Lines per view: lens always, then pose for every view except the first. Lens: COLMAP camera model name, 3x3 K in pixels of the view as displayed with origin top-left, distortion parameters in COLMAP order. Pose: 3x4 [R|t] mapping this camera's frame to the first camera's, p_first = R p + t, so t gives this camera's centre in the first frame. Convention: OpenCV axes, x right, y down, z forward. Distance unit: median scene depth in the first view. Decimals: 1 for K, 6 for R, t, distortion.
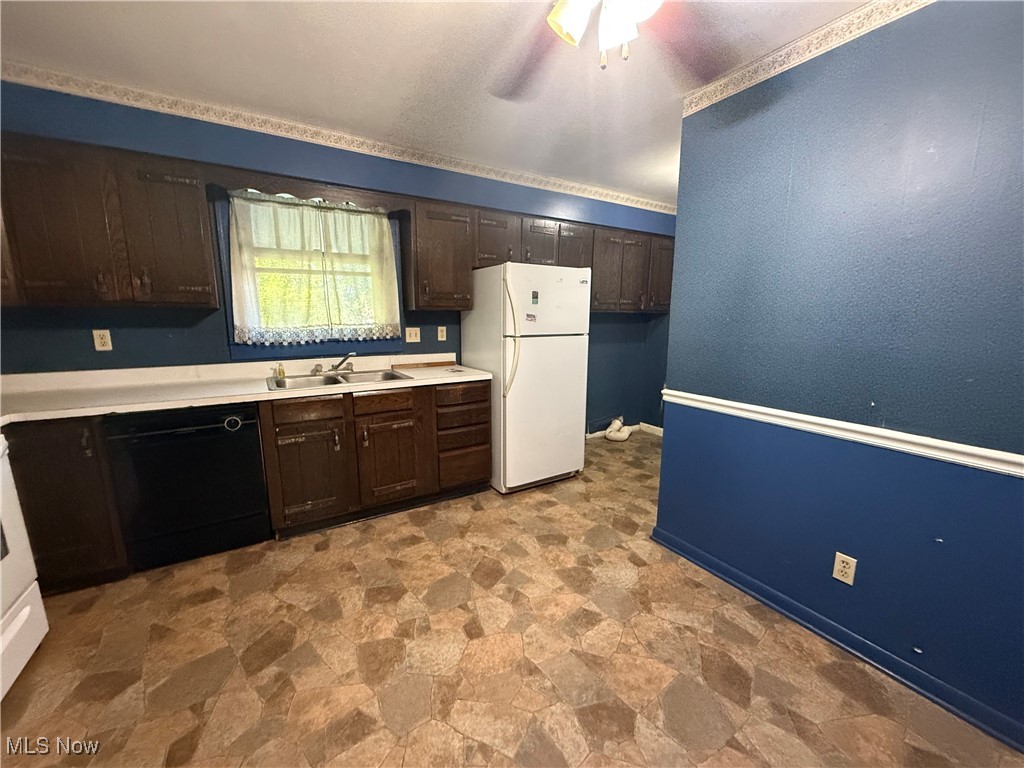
lens RADIAL K [[406.6, 0, 511.6], [0, 406.6, 385.0], [0, 0, 1]] dist [0.001094, 0.000320]
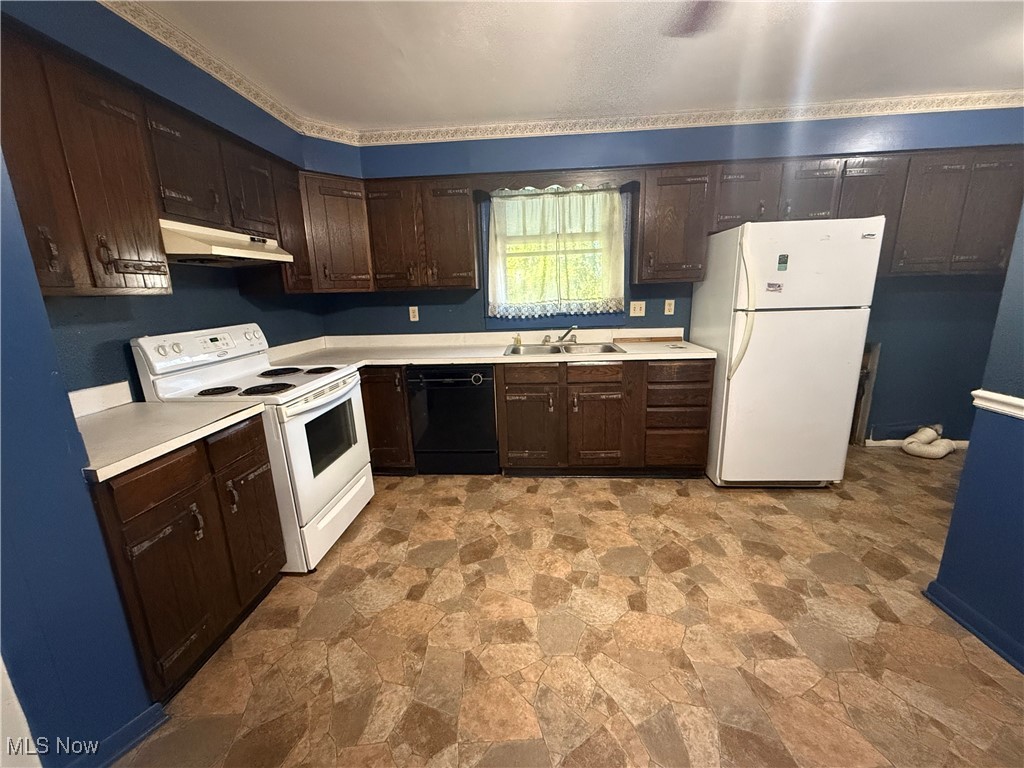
lens RADIAL K [[406.6, 0, 510.0], [0, 406.6, 384.8], [0, 0, 1]] dist [0.001094, 0.000320]
pose [[0.814840, 0.102674, -0.570521, 0.122366], [-0.065704, 0.994205, 0.085081, -0.003615], [0.575951, -0.031841, 0.816864, 0.002778]]
